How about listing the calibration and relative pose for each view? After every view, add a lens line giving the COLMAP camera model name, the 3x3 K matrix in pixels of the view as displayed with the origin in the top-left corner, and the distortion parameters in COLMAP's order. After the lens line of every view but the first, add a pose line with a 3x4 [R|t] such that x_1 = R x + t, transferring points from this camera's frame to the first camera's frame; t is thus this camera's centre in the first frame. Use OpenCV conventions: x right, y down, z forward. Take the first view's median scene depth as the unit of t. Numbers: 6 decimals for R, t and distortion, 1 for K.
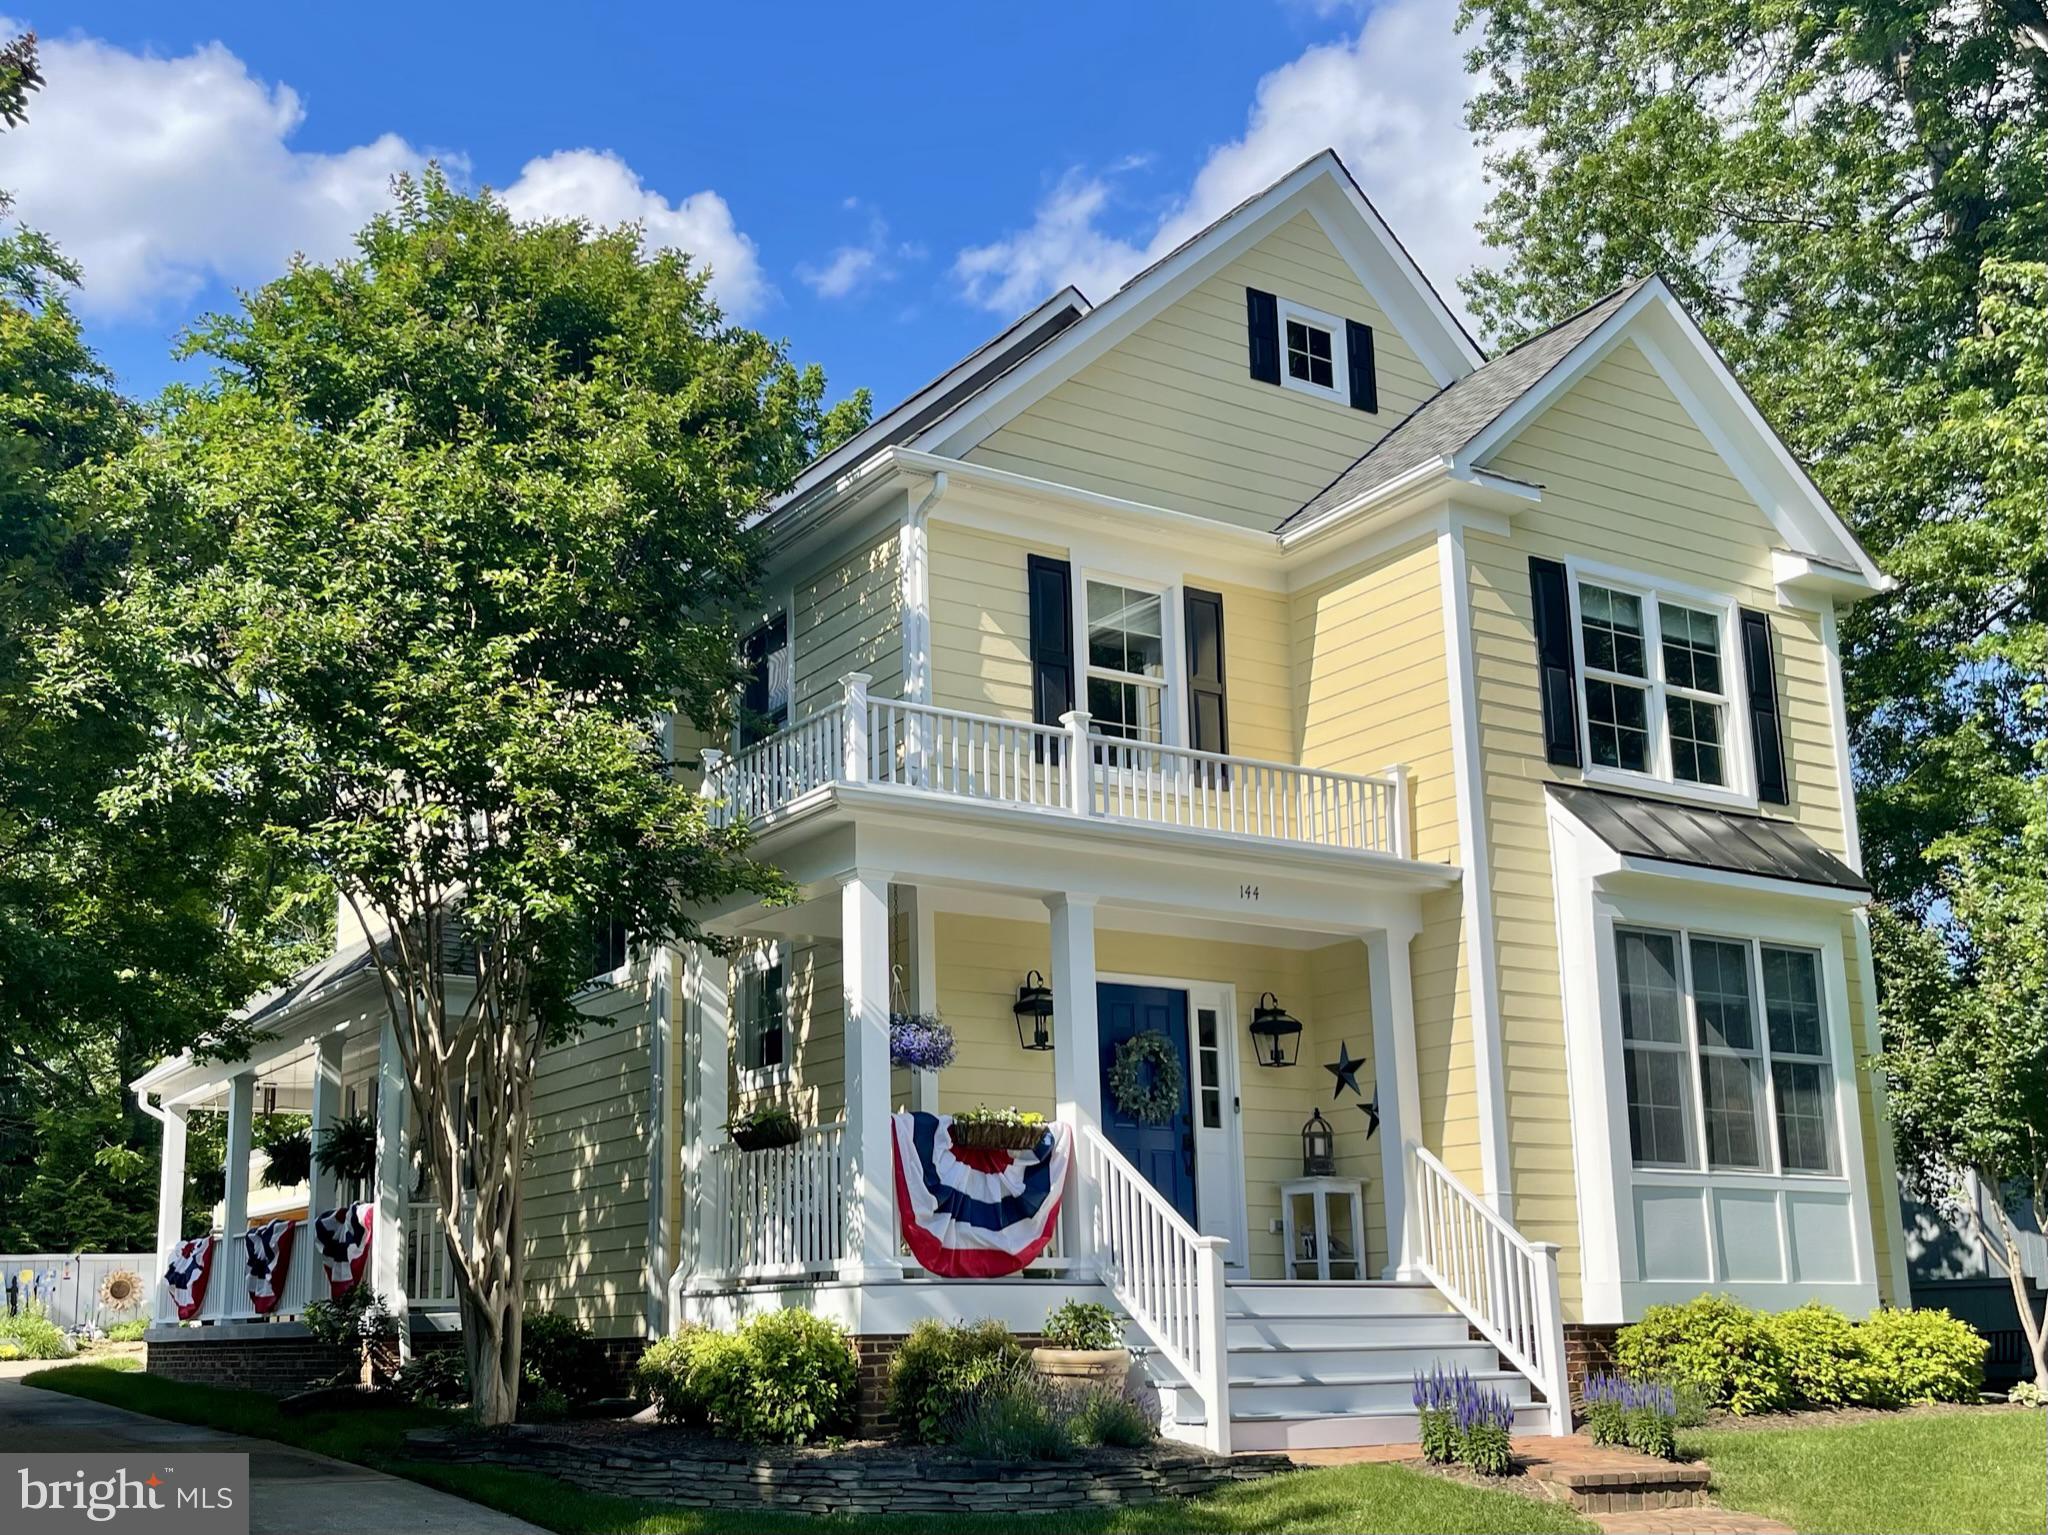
lens RADIAL K [[2156.6, 0, 1021.7], [0, 2156.6, 760.1], [0, 0, 1]] dist [0.102382, 0.000000]
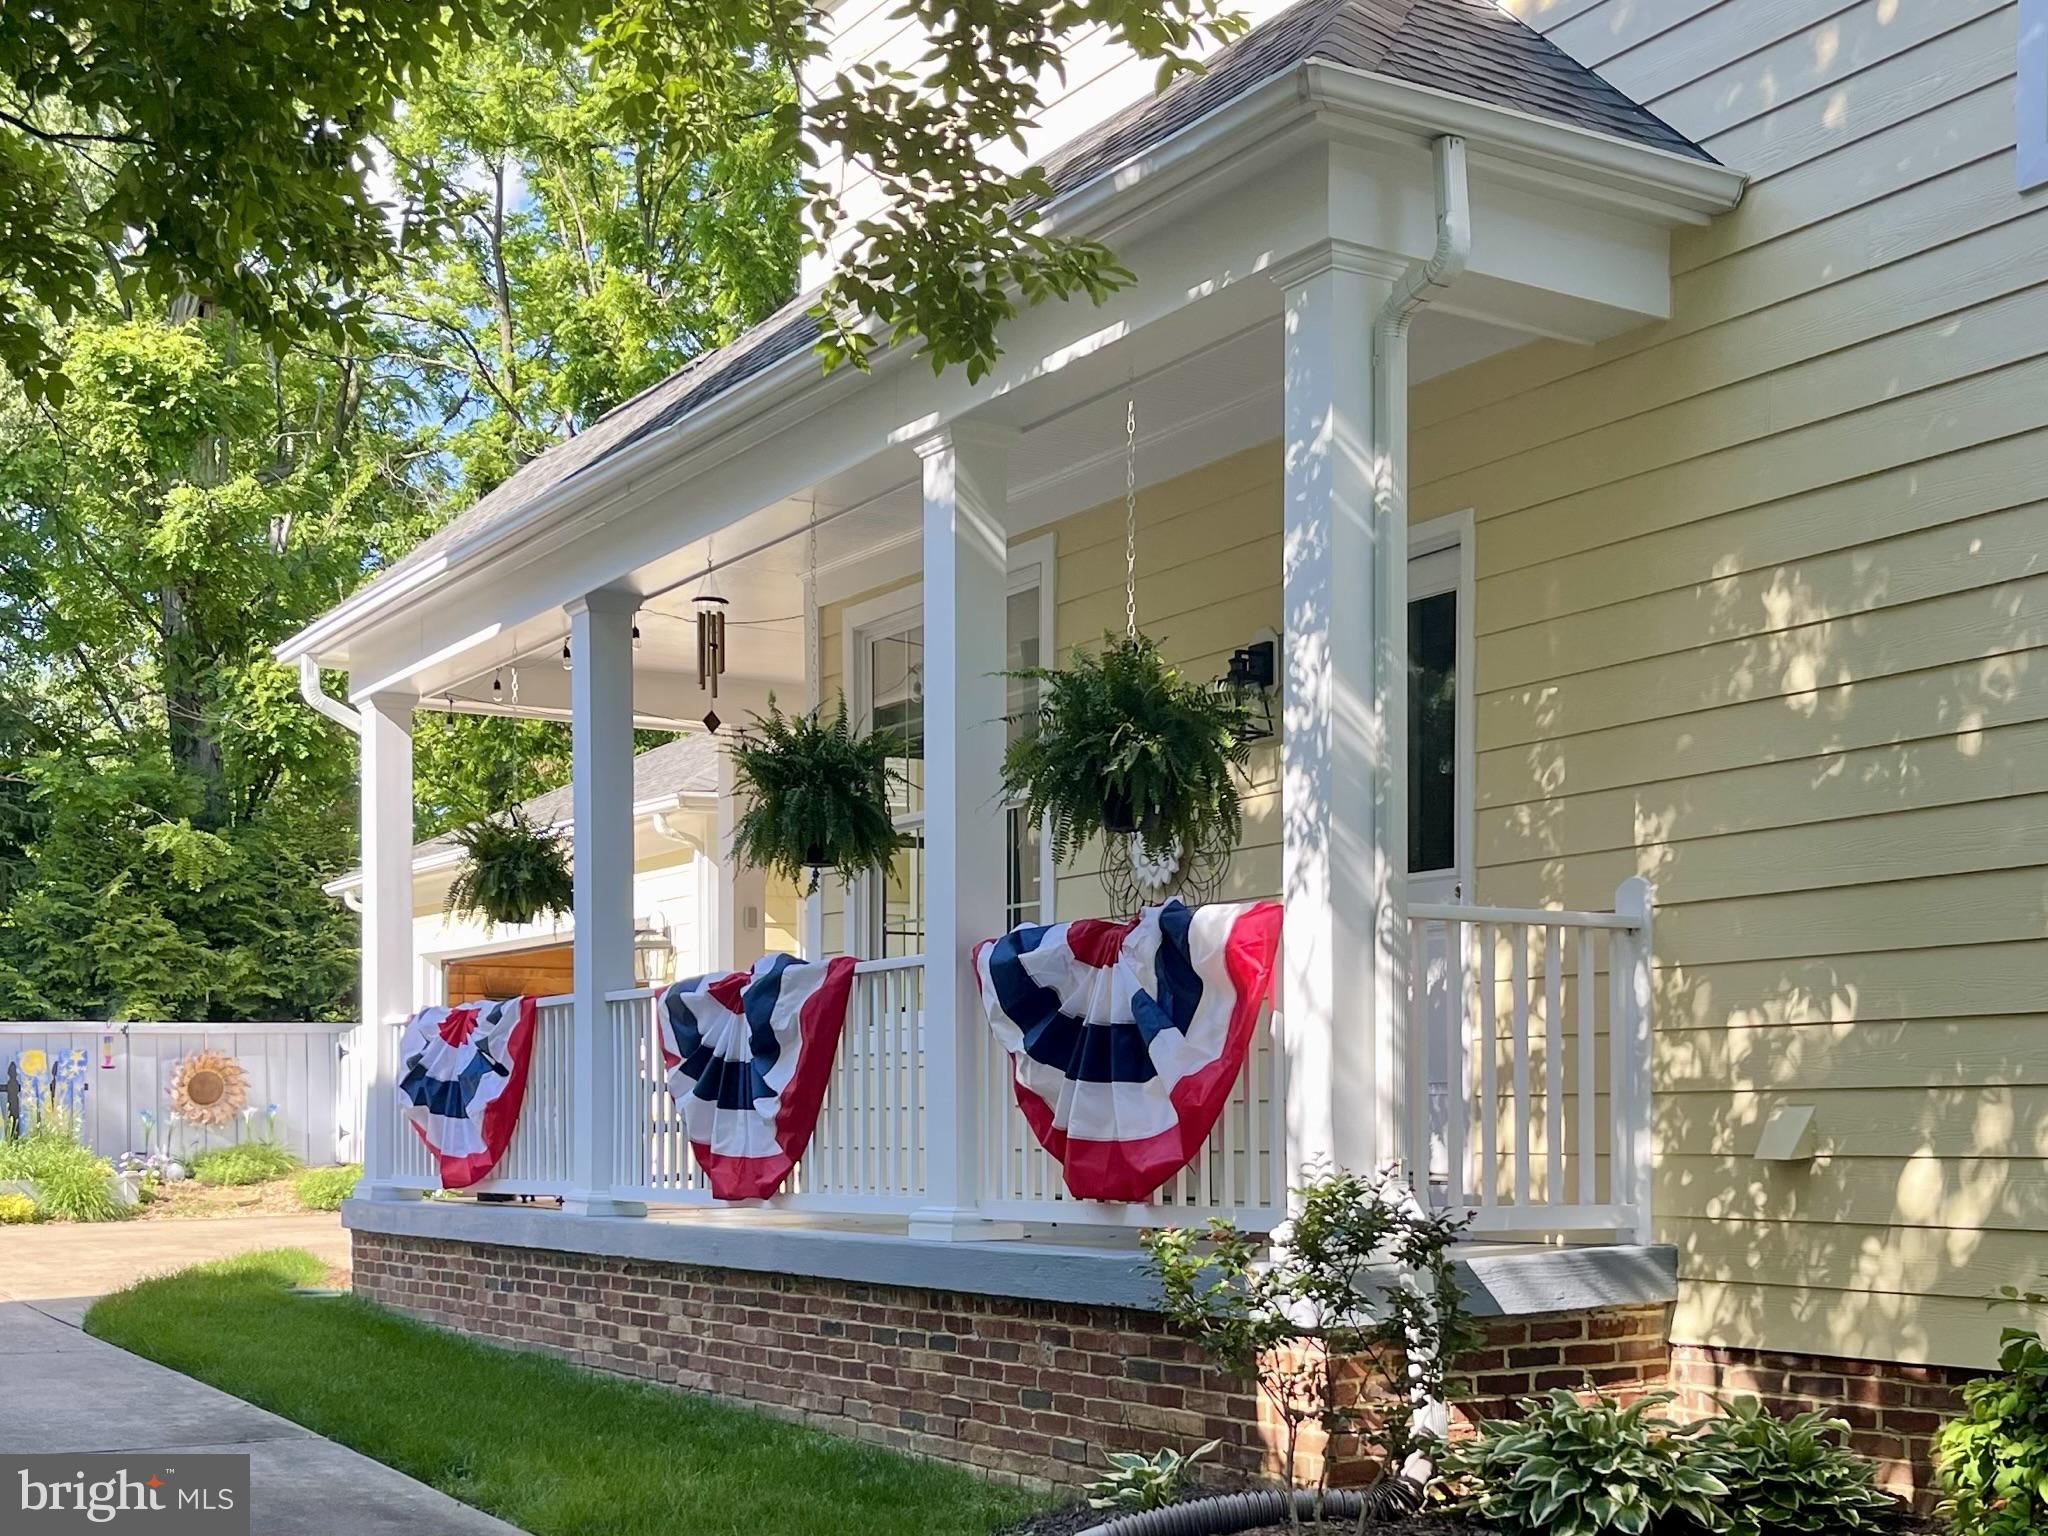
lens RADIAL K [[2400.5, 0, 1026.1], [0, 2400.5, 773.0], [0, 0, 1]] dist [0.060725, 0.000000]
pose [[0.999999, -0.000118, 0.001369, -0.270995], [-0.000052, 0.992262, 0.124158, 0.118076], [-0.001374, -0.124158, 0.992261, 0.550962]]
